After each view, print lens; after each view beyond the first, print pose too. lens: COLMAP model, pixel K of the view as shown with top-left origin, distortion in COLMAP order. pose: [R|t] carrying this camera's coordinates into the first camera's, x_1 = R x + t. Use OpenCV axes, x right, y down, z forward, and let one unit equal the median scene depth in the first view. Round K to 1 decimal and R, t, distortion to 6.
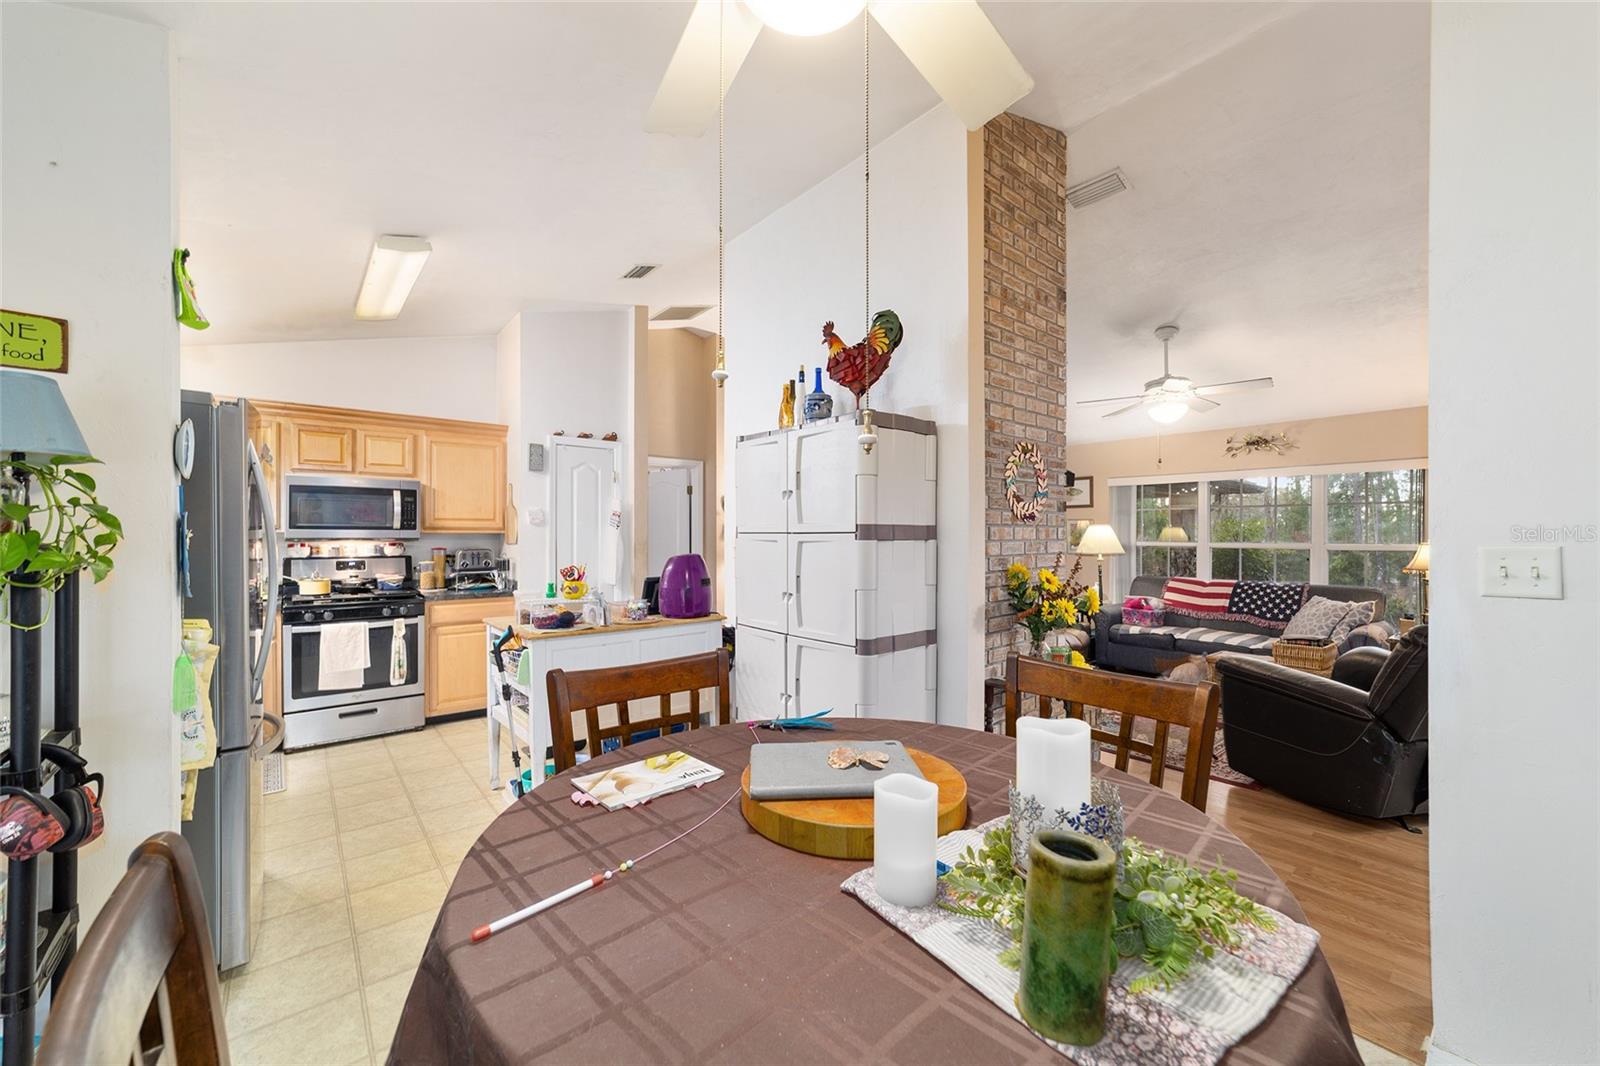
lens RADIAL K [[615.0, 0, 800.0], [0, 615.0, 533.0], [0, 0, 1]] dist [-0.018934, 0.008289]
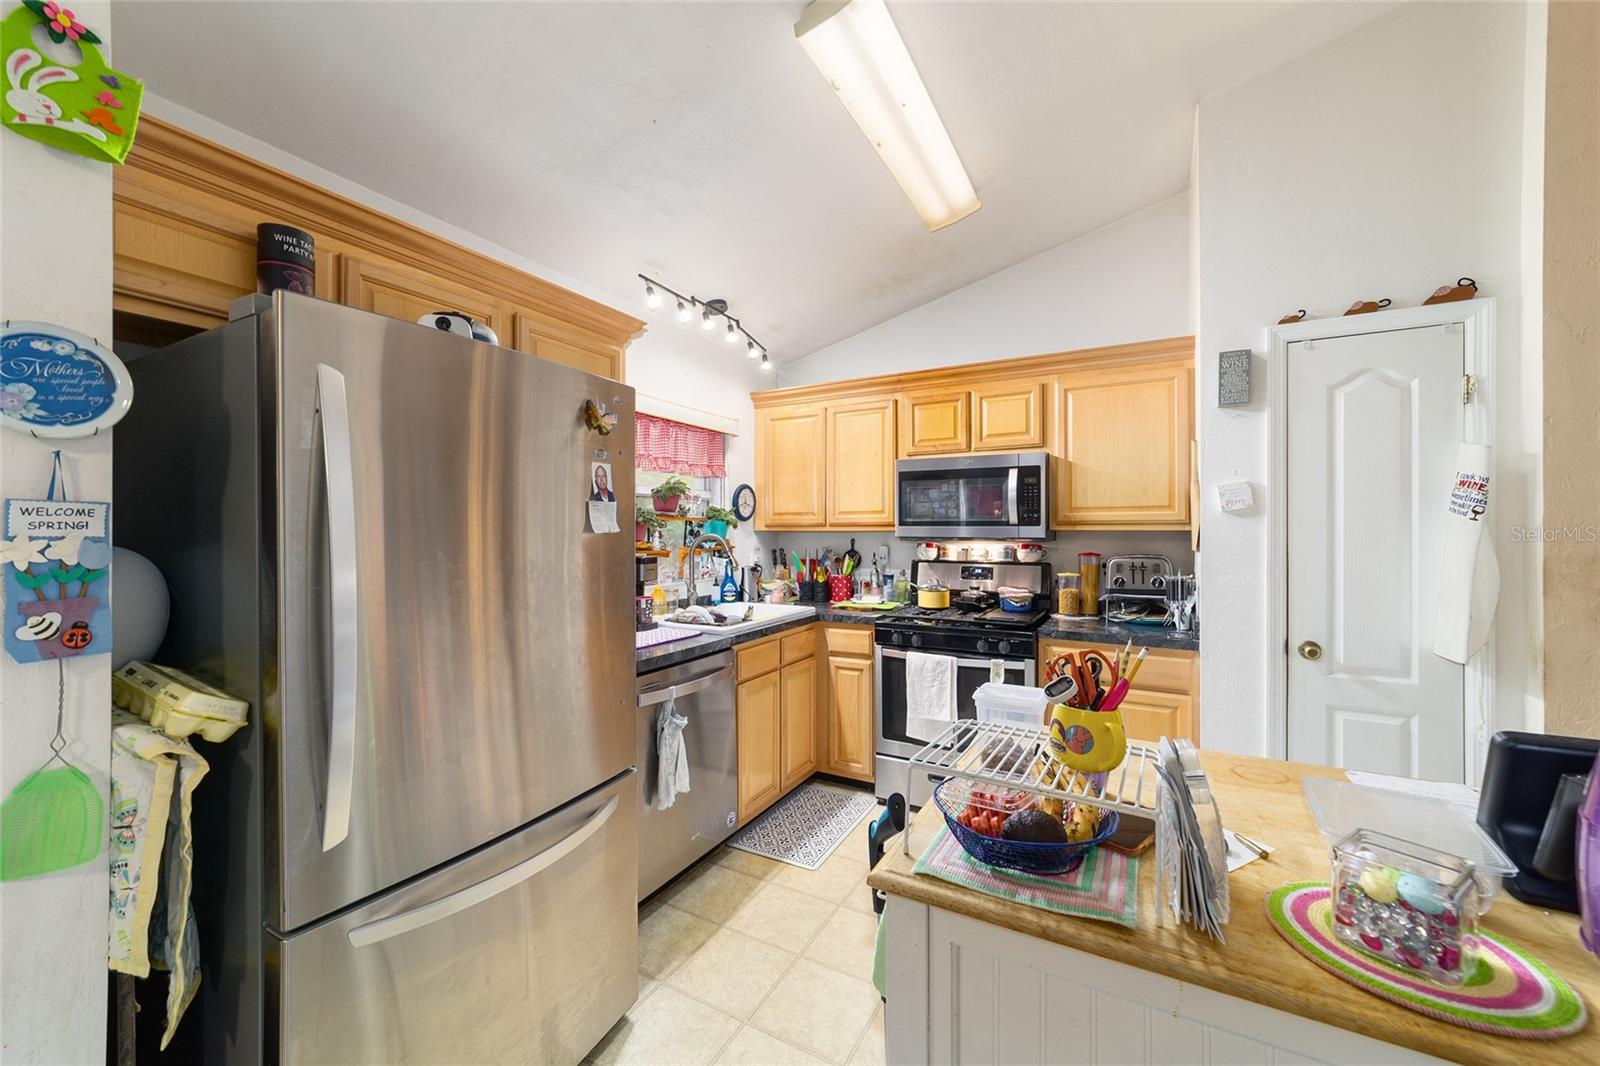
lens RADIAL K [[612.8, 0, 799.6], [0, 612.8, 528.2], [0, 0, 1]] dist [-0.018676, 0.008407]
pose [[0.357067, -0.003340, -0.934073, -0.084093], [0.003962, 0.999990, -0.002062, -0.001675], [0.934070, -0.002965, 0.357077, 0.428013]]
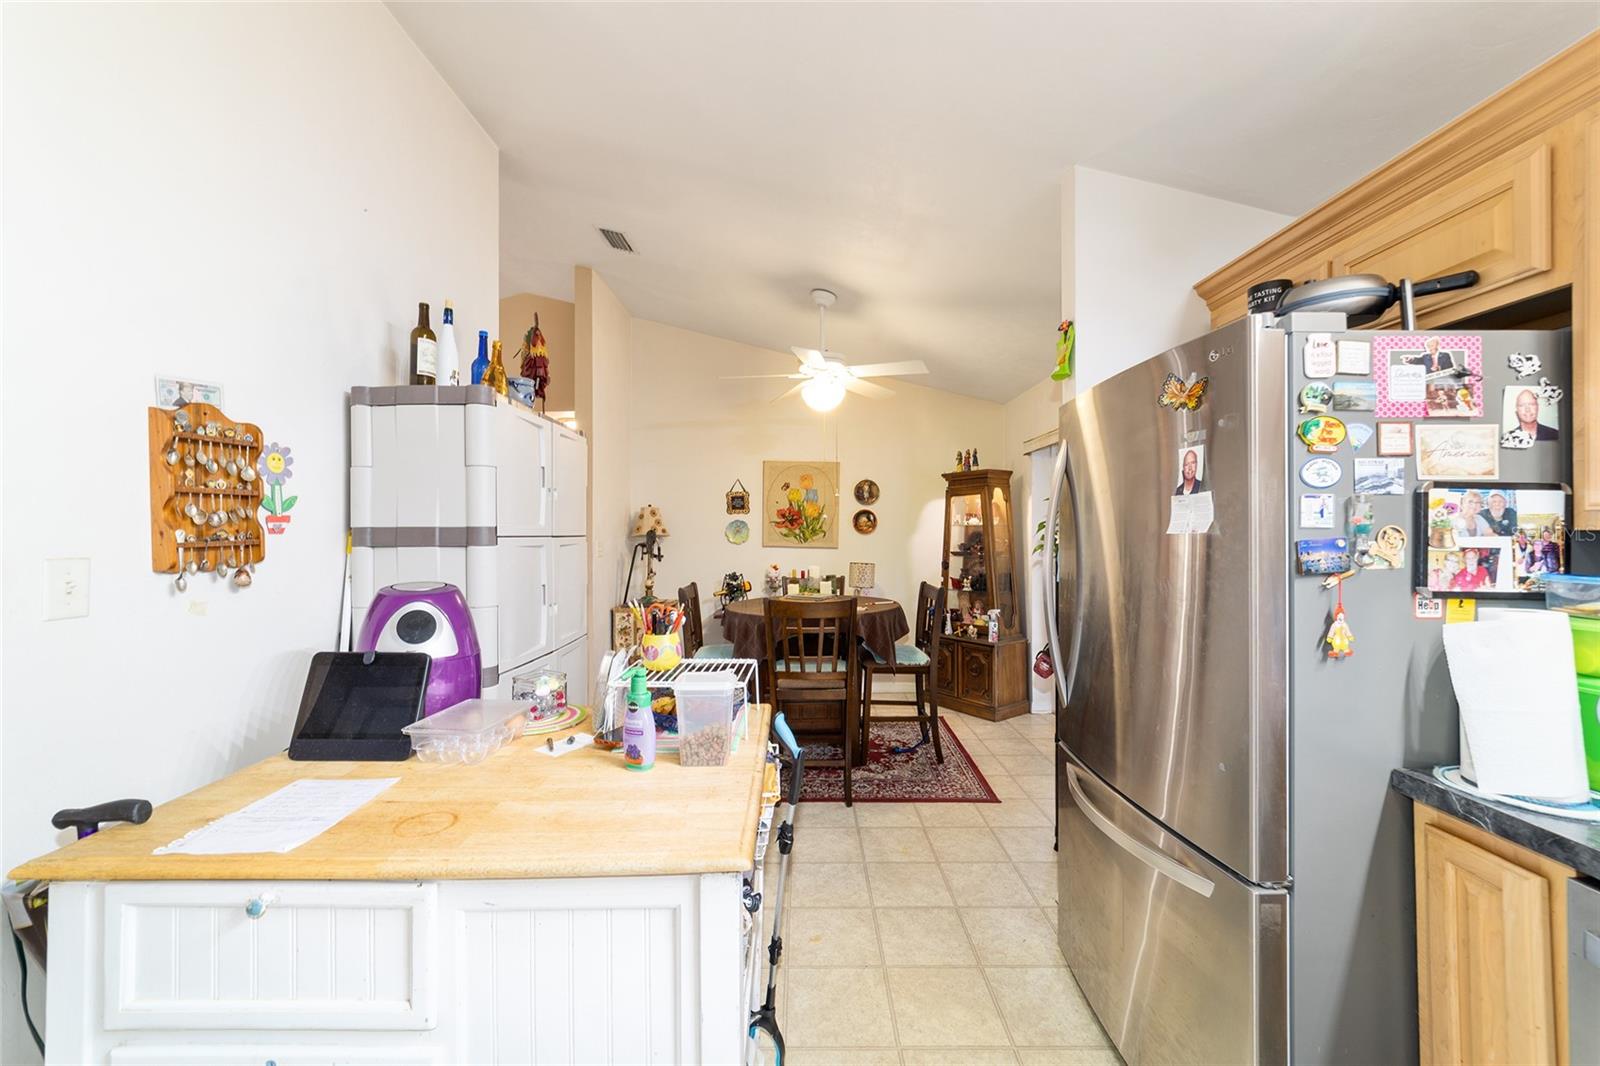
lens RADIAL K [[615.0, 0, 800.0], [0, 615.0, 533.0], [0, 0, 1]] dist [-0.018934, 0.008289]
pose [[-0.766312, 0.004877, 0.642450, -0.430258], [0.003385, 0.999988, -0.003555, -0.000235], [-0.642460, -0.000549, -0.766319, 0.725346]]
